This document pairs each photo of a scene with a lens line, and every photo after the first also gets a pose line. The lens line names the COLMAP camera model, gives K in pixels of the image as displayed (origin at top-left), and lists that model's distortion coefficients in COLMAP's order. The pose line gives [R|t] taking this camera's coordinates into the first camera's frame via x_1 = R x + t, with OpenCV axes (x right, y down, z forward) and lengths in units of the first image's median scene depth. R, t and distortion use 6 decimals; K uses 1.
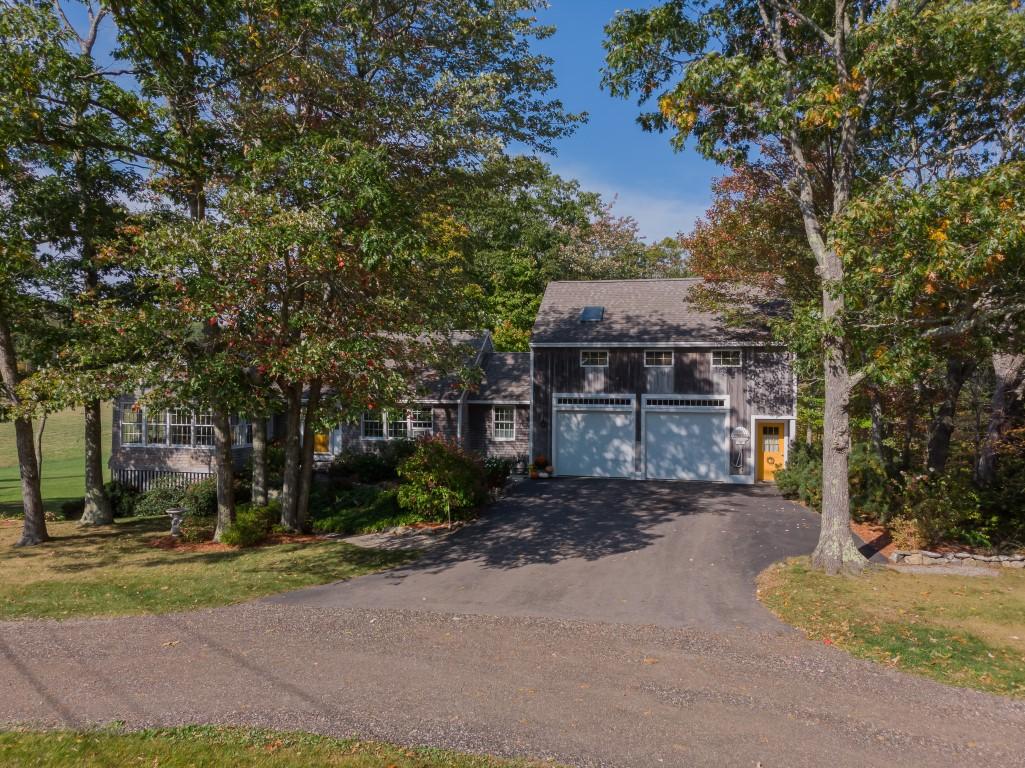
lens RADIAL K [[757.6, 0, 512.5], [0, 757.6, 384.0], [0, 0, 1]] dist [-0.024655, 0.058742]
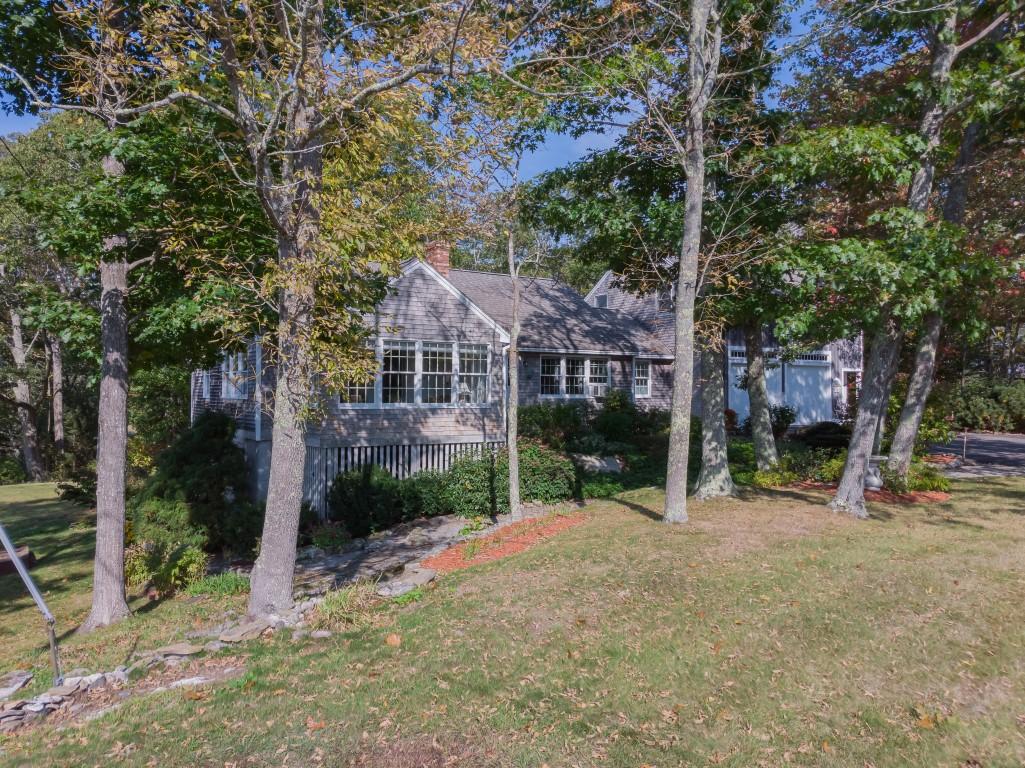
lens RADIAL K [[757.6, 0, 512.5], [0, 757.6, 384.0], [0, 0, 1]] dist [-0.024655, 0.058742]
pose [[0.696900, 0.002531, 0.717163, -0.863212], [-0.000552, 0.999995, -0.002993, 0.065297], [-0.717168, 0.001690, 0.696899, 0.489548]]
